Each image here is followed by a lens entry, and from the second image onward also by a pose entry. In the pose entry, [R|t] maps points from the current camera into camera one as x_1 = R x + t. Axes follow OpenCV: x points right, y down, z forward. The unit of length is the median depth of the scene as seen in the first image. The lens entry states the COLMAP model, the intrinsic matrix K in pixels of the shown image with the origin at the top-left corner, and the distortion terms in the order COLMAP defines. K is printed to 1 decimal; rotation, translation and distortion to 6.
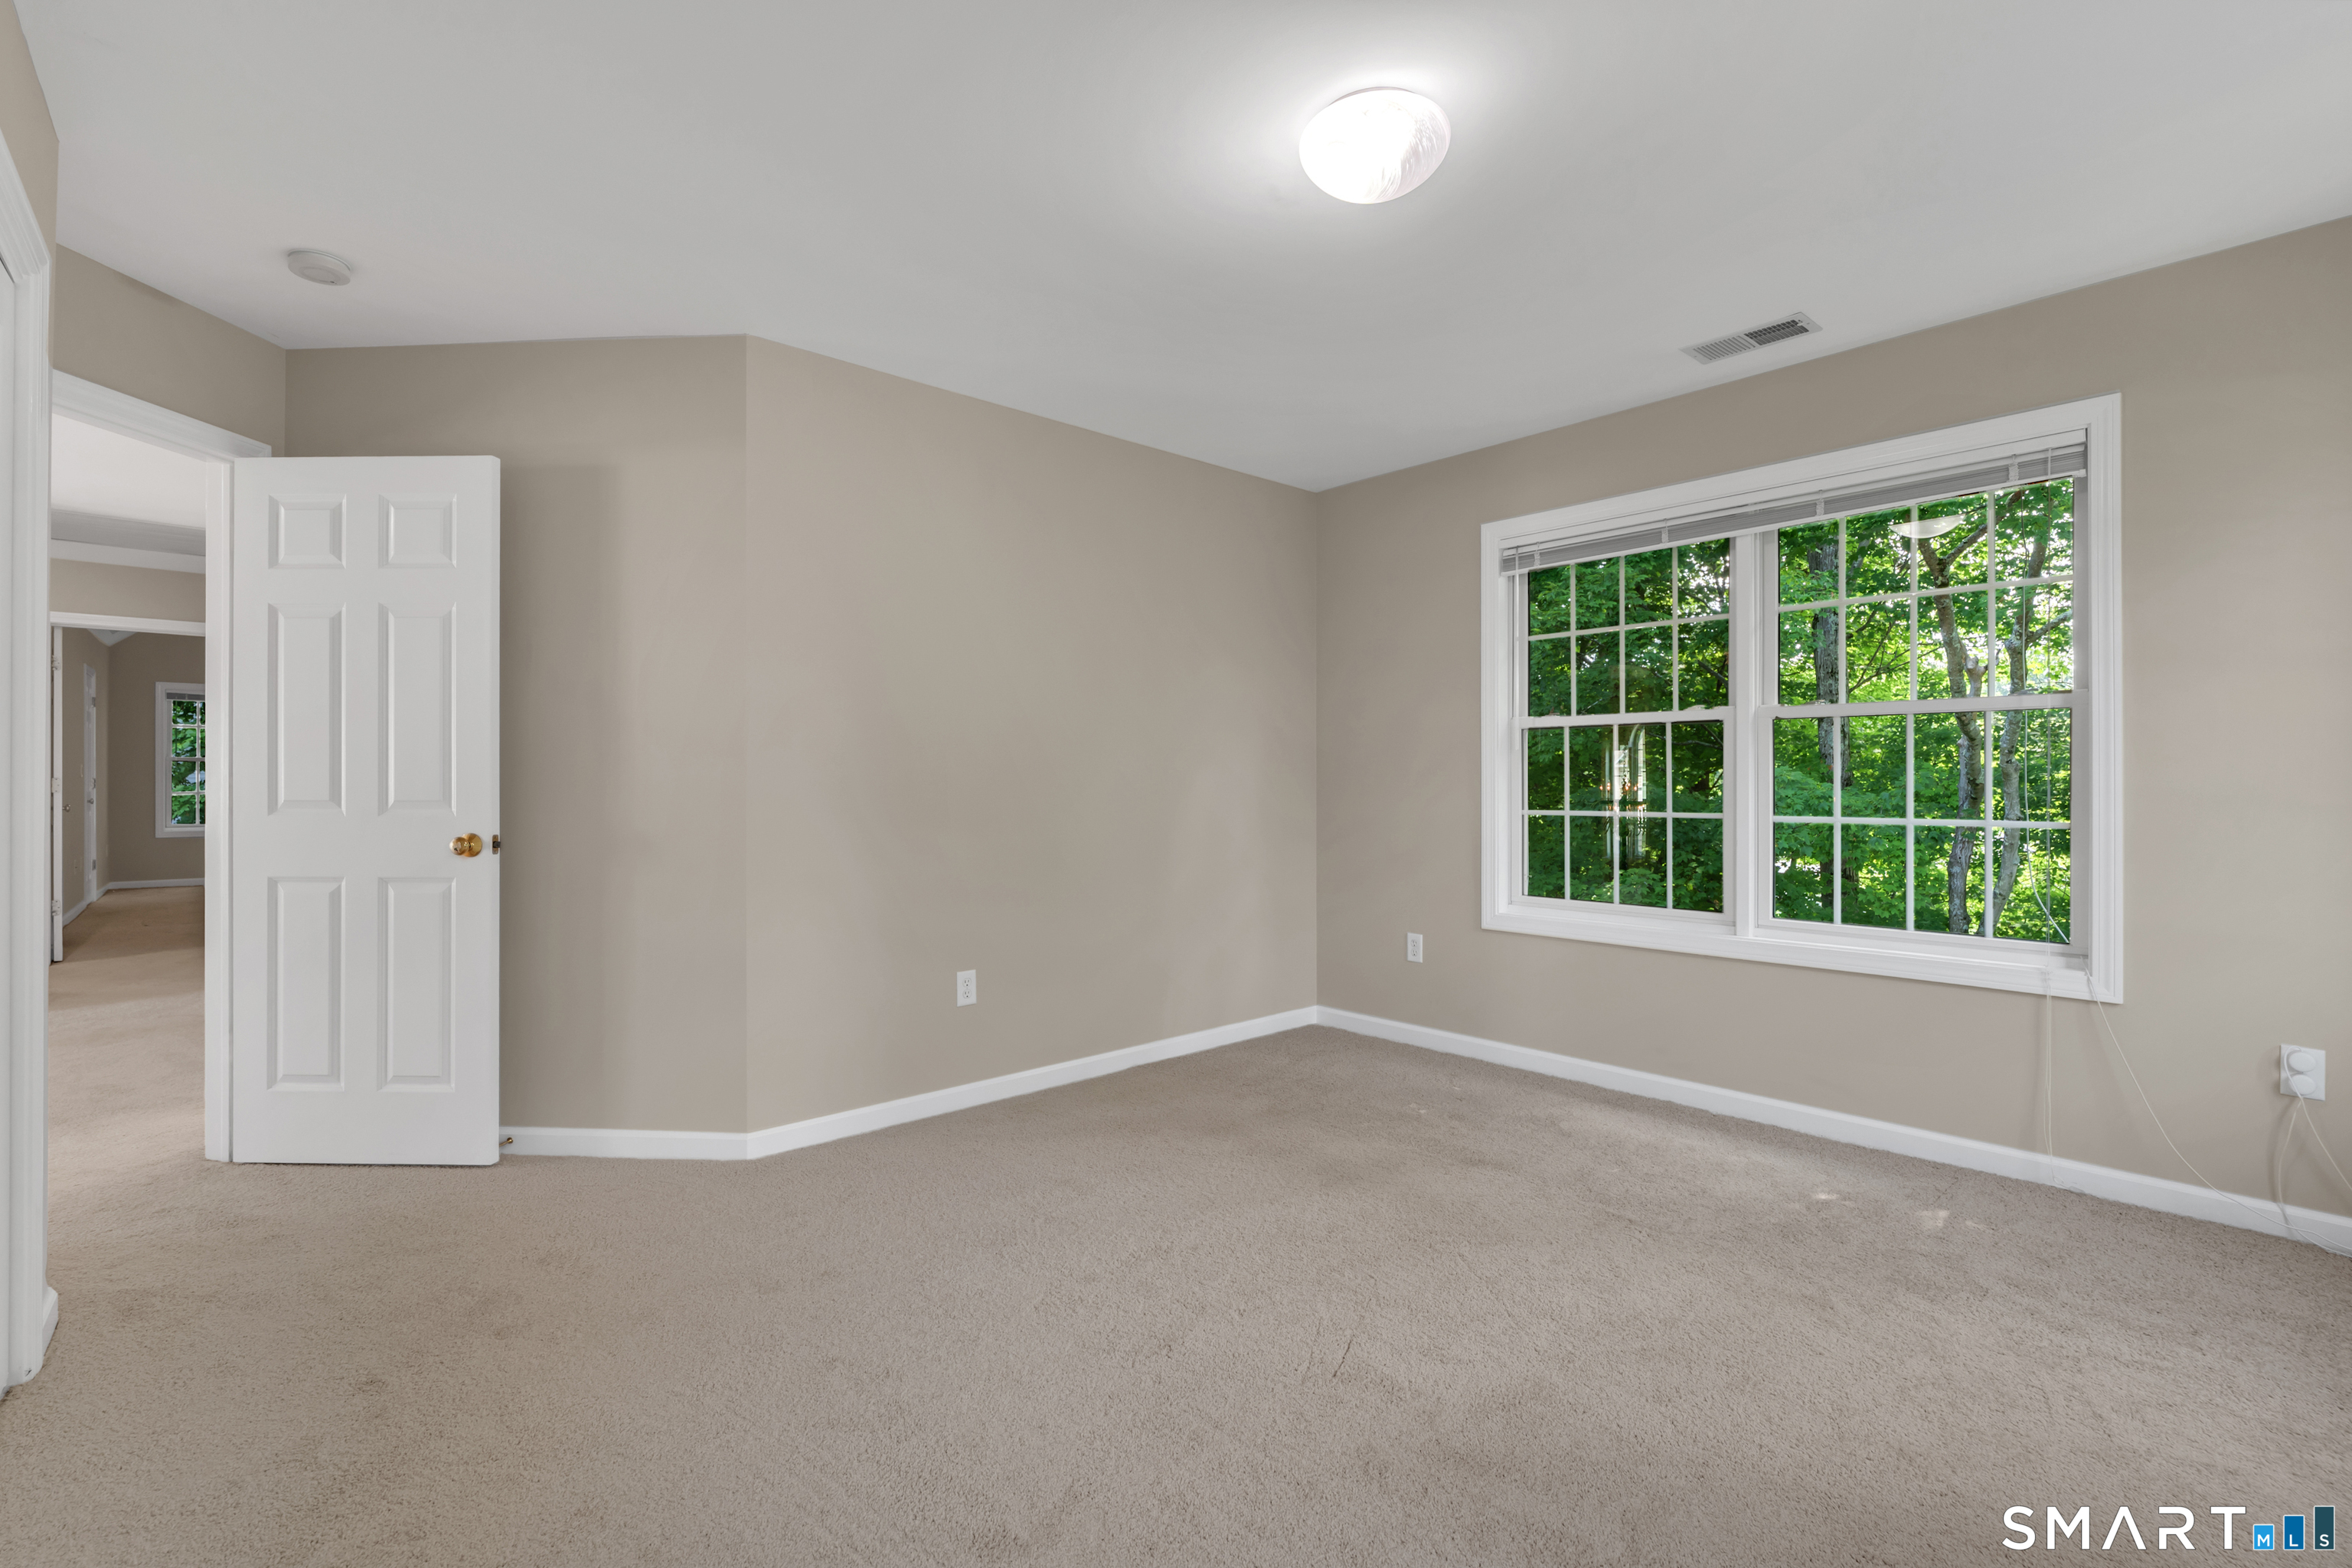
lens RADIAL K [[1037.6, 0, 1176.0], [0, 1037.6, 784.0], [0, 0, 1]] dist [-0.000725, -0.000109]
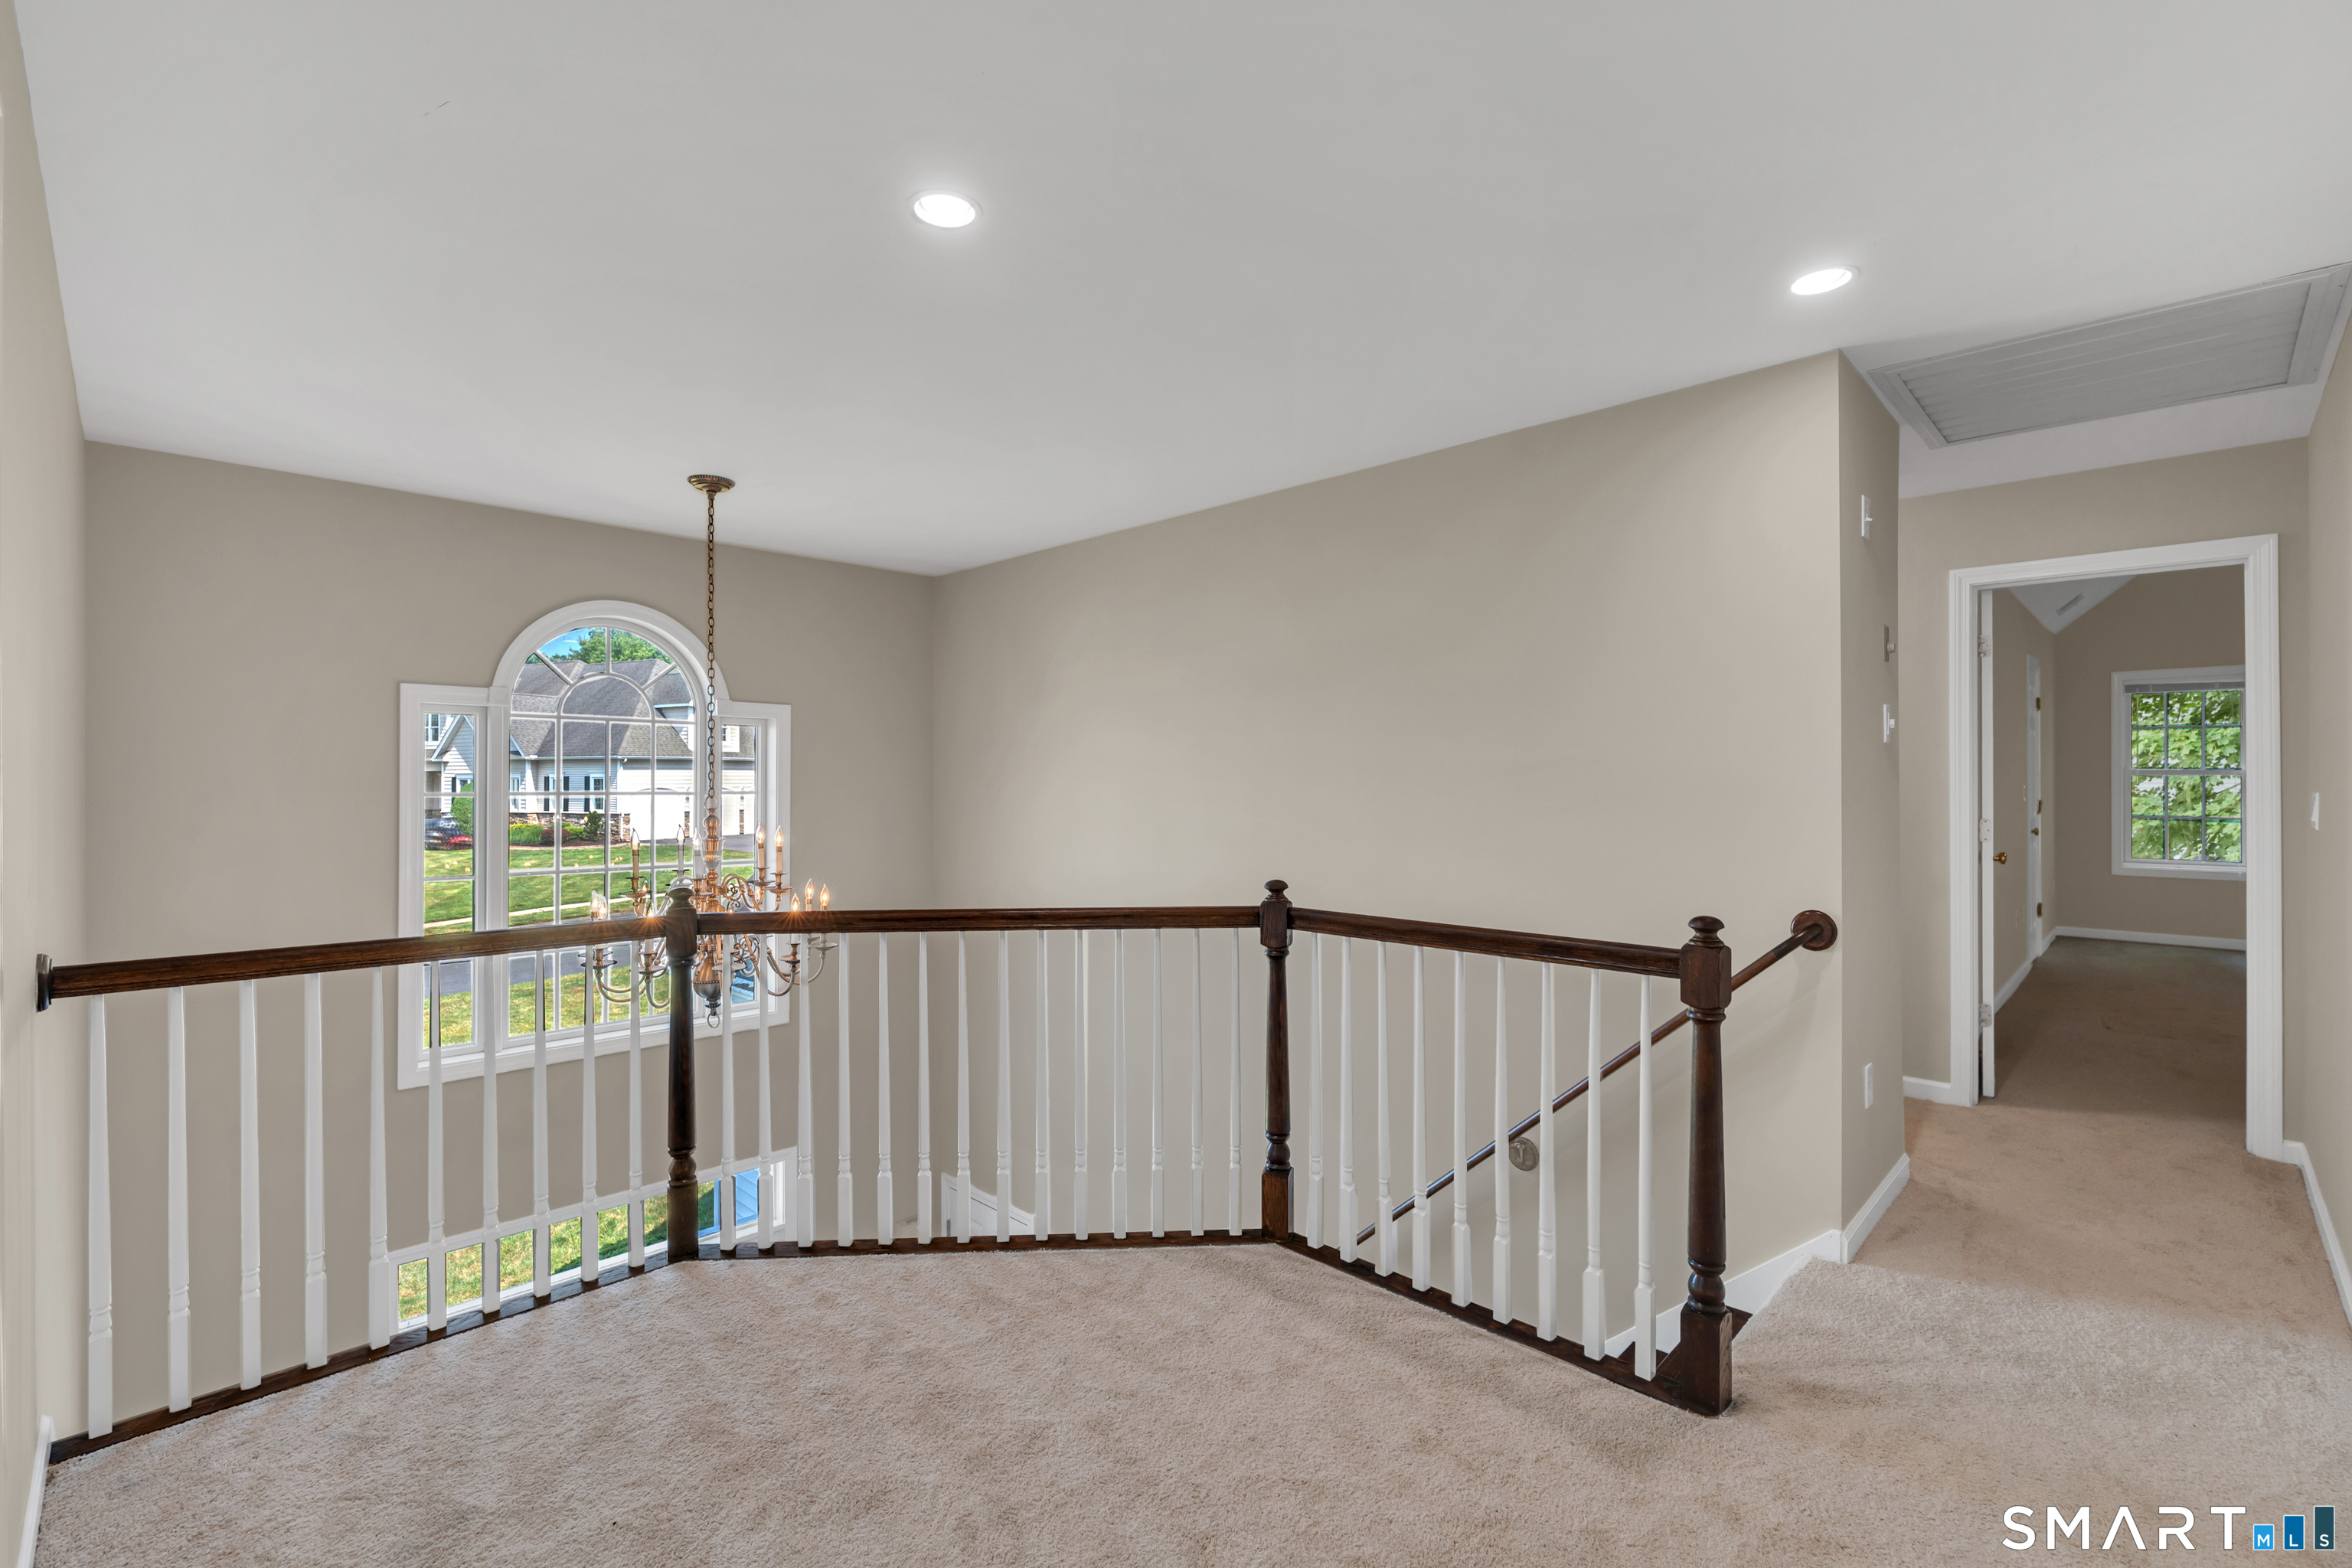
lens RADIAL K [[1037.6, 0, 1176.0], [0, 1037.6, 784.0], [0, 0, 1]] dist [-0.000725, -0.000109]
pose [[0.068718, -0.000024, -0.997636, -0.357006], [0.001812, 0.999998, 0.000101, -0.022997], [0.997634, -0.001814, 0.068718, 0.344219]]
